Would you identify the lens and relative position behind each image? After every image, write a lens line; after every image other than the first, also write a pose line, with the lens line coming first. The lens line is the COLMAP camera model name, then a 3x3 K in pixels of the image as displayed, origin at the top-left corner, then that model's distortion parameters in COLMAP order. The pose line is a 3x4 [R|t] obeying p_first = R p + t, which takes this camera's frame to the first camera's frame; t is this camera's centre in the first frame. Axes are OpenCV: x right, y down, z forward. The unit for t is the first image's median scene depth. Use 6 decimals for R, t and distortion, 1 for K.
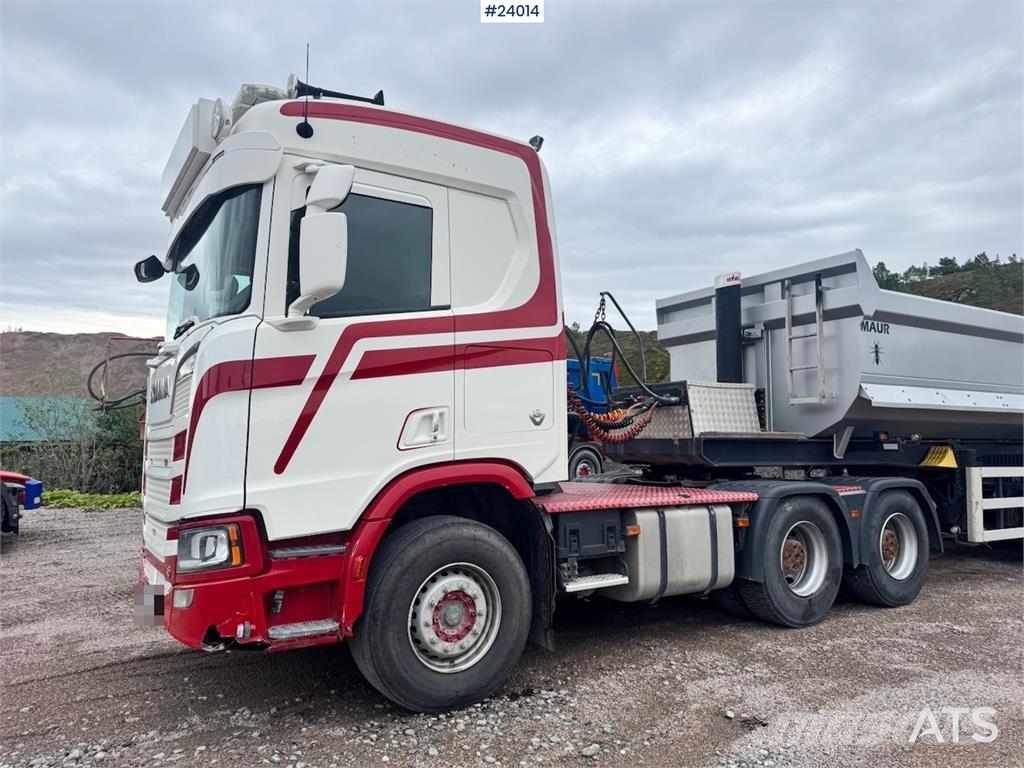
lens RADIAL K [[715.5, 0, 513.7], [0, 715.5, 387.8], [0, 0, 1]] dist [0.104784, -0.141377]
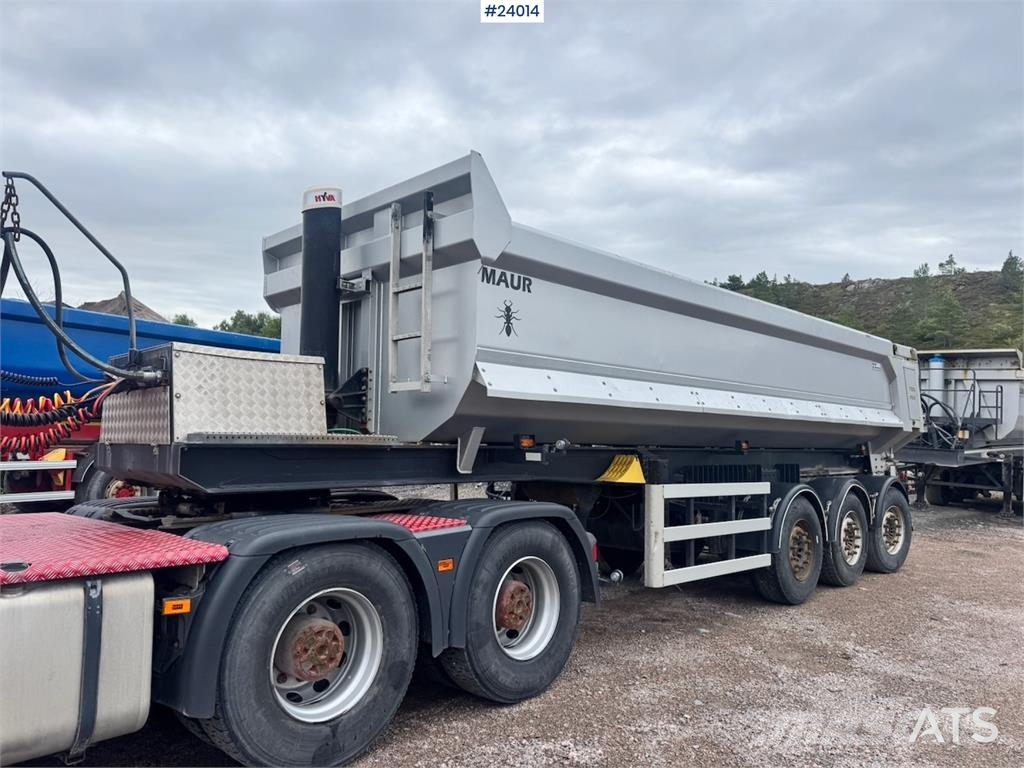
lens RADIAL K [[715.5, 0, 513.7], [0, 715.5, 387.8], [0, 0, 1]] dist [0.104784, -0.141377]
pose [[0.971459, 0.029792, 0.235329, 0.456049], [-0.030415, 0.999537, -0.000981, 0.021984], [-0.235249, -0.006204, 0.971915, 0.464139]]
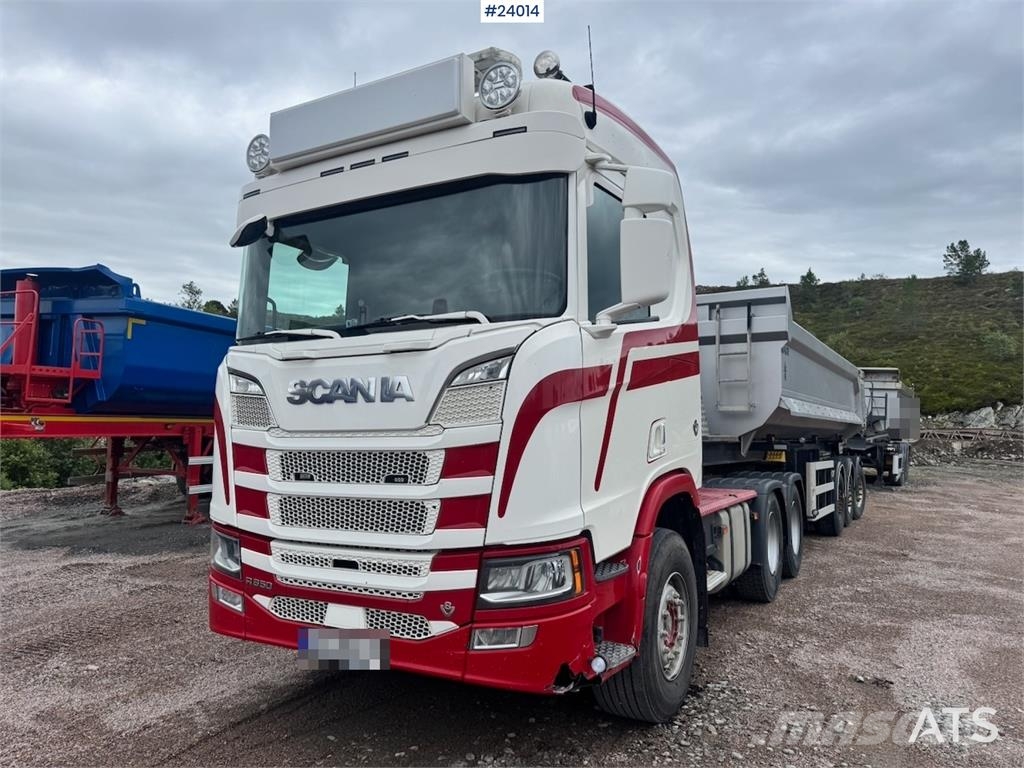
lens RADIAL K [[715.5, 0, 513.7], [0, 715.5, 387.8], [0, 0, 1]] dist [0.104784, -0.141377]
pose [[0.886425, 0.034062, 0.461617, -0.613293], [-0.042201, 0.999082, 0.007317, -0.012239], [-0.460944, -0.025967, 0.887049, 0.165072]]
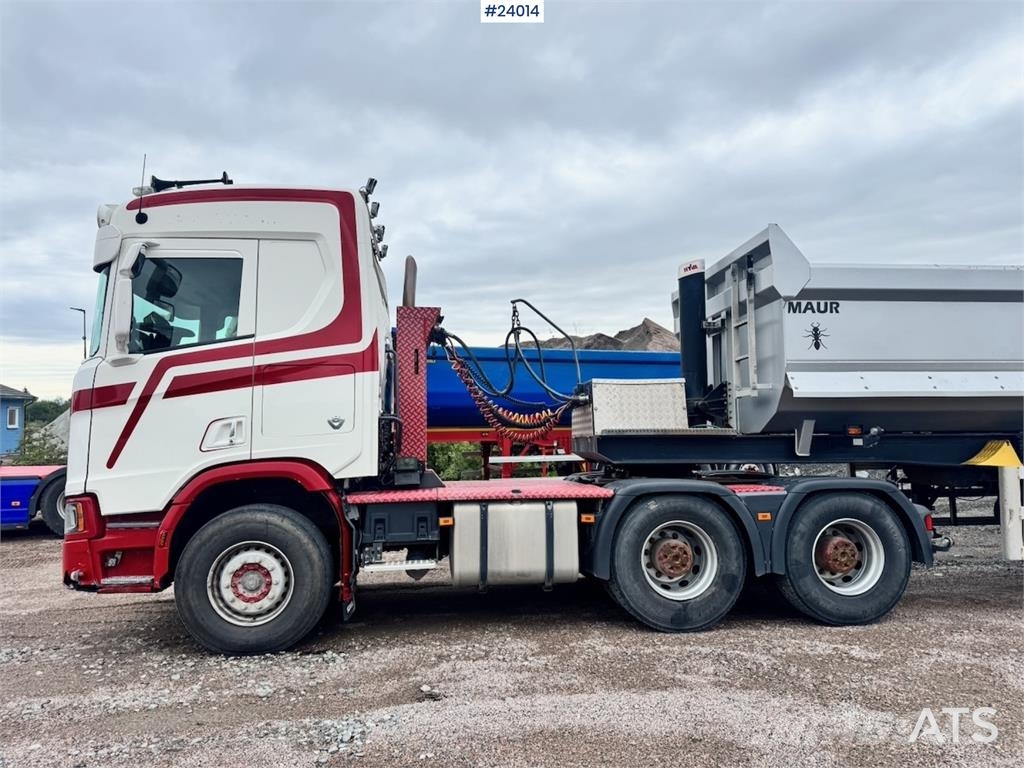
lens RADIAL K [[709.9, 0, 511.9], [0, 709.9, 390.5], [0, 0, 1]] dist [0.136419, -0.252258]
pose [[0.893500, -0.043335, -0.446966, 0.725340], [0.045376, 0.998951, -0.006143, 0.008350], [0.446764, -0.014792, 0.894530, 0.067859]]
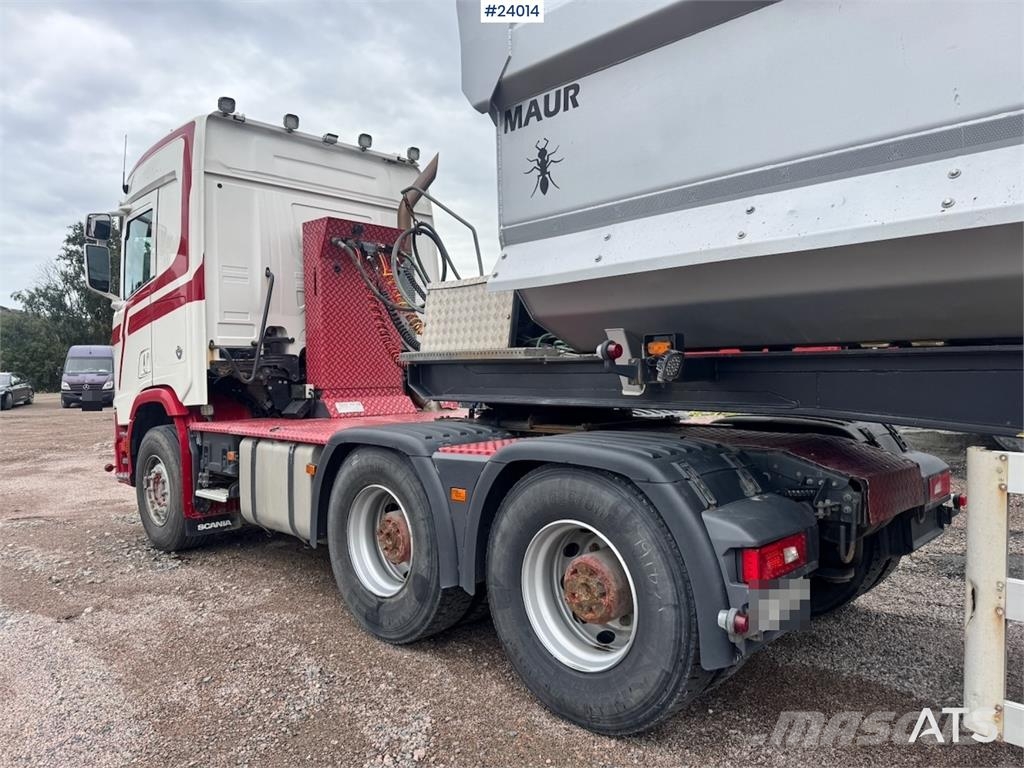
lens RADIAL K [[715.5, 0, 513.7], [0, 715.5, 387.8], [0, 0, 1]] dist [0.104784, -0.141377]
pose [[0.213033, 0.027155, -0.976668, 1.220373], [0.096543, 0.994137, 0.048699, 0.085354], [0.972264, -0.104665, 0.209162, 1.136890]]
